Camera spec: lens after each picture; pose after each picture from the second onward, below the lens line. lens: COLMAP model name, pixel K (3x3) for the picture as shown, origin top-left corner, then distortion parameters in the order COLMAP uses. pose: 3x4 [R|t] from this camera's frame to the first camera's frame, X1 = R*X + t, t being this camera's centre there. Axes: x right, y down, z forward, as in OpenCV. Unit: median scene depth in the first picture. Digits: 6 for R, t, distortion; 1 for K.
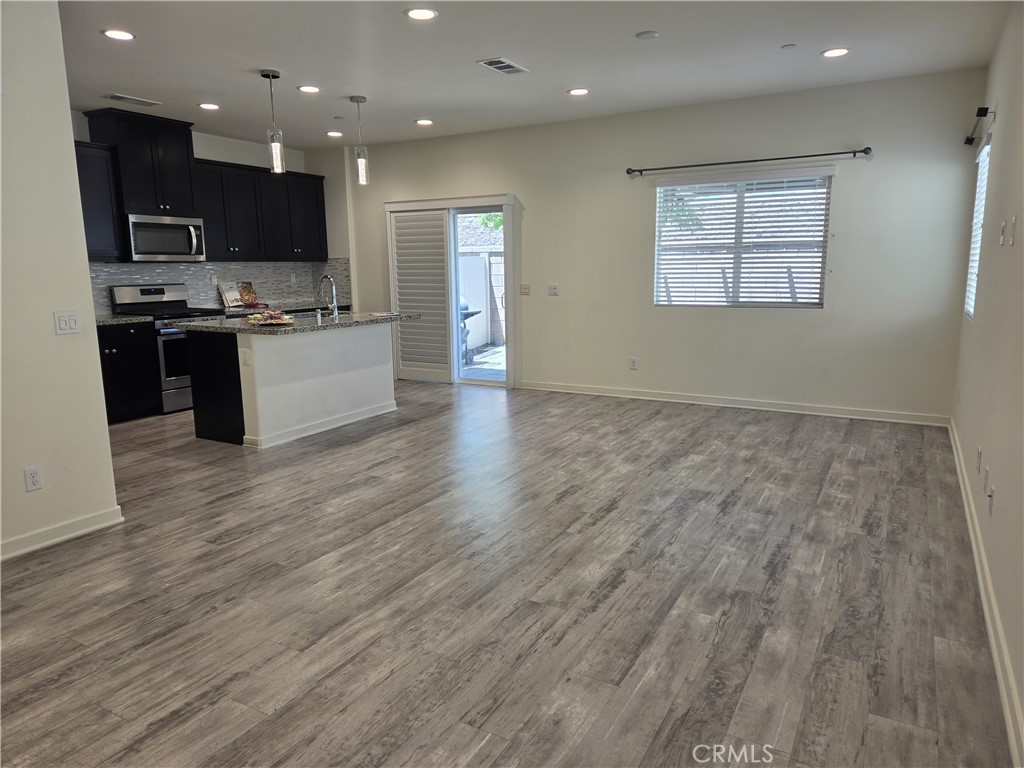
lens RADIAL K [[686.4, 0, 512.0], [0, 686.4, 384.0], [0, 0, 1]] dist [0.061246, -0.049784]
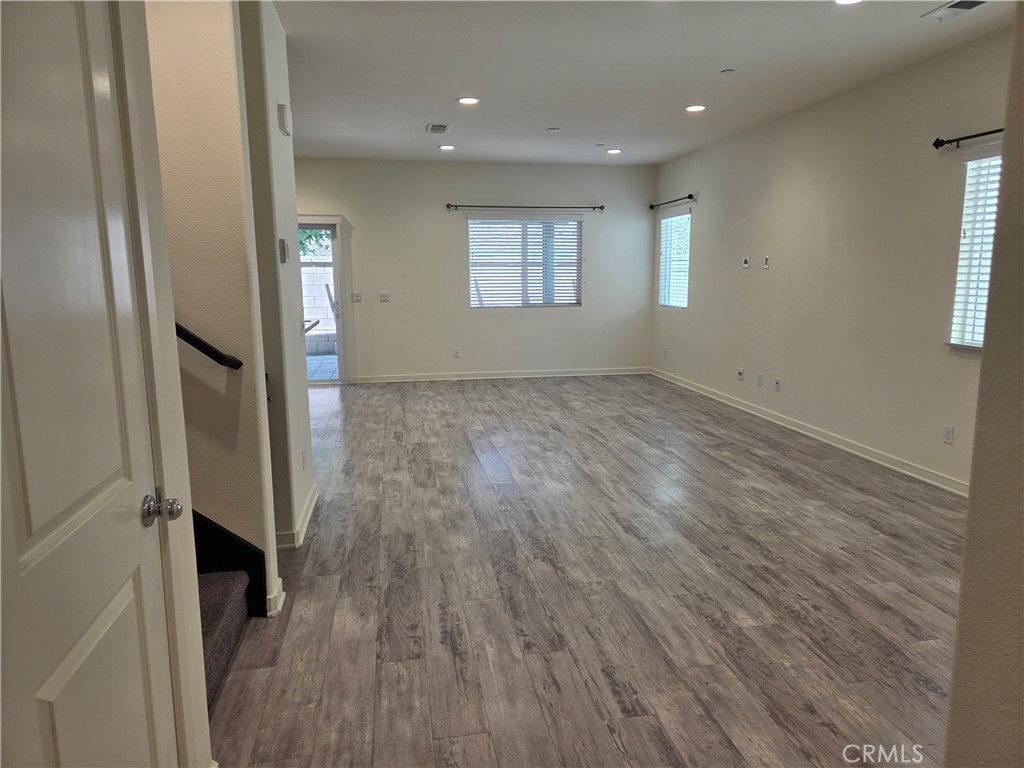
lens RADIAL K [[683.6, 0, 515.3], [0, 683.6, 379.6], [0, 0, 1]] dist [0.071279, -0.069516]
pose [[0.766970, -0.093348, 0.634857, -0.752850], [0.106816, 0.994131, 0.017131, 0.013819], [-0.632731, 0.054674, 0.772439, -0.087069]]
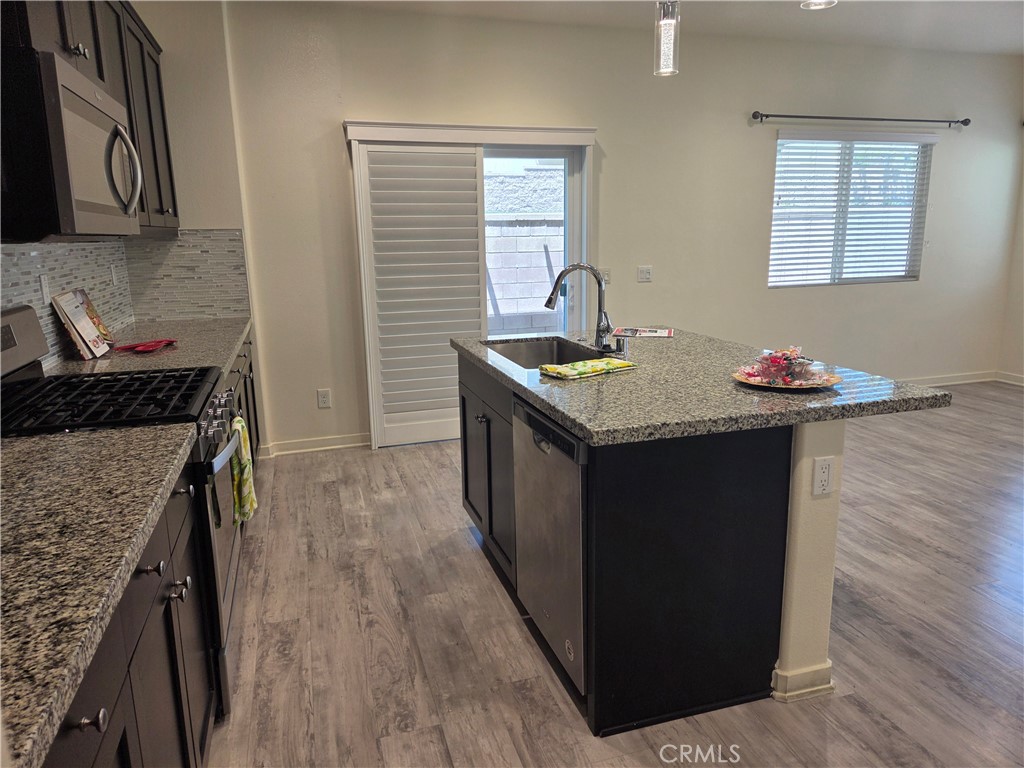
lens RADIAL K [[683.6, 0, 515.3], [0, 683.6, 379.6], [0, 0, 1]] dist [0.071279, -0.069516]
pose [[0.681822, -0.152041, 0.715544, -0.773939], [0.135402, 0.987490, 0.080804, -0.147906], [-0.718878, 0.041792, 0.693879, 0.854213]]
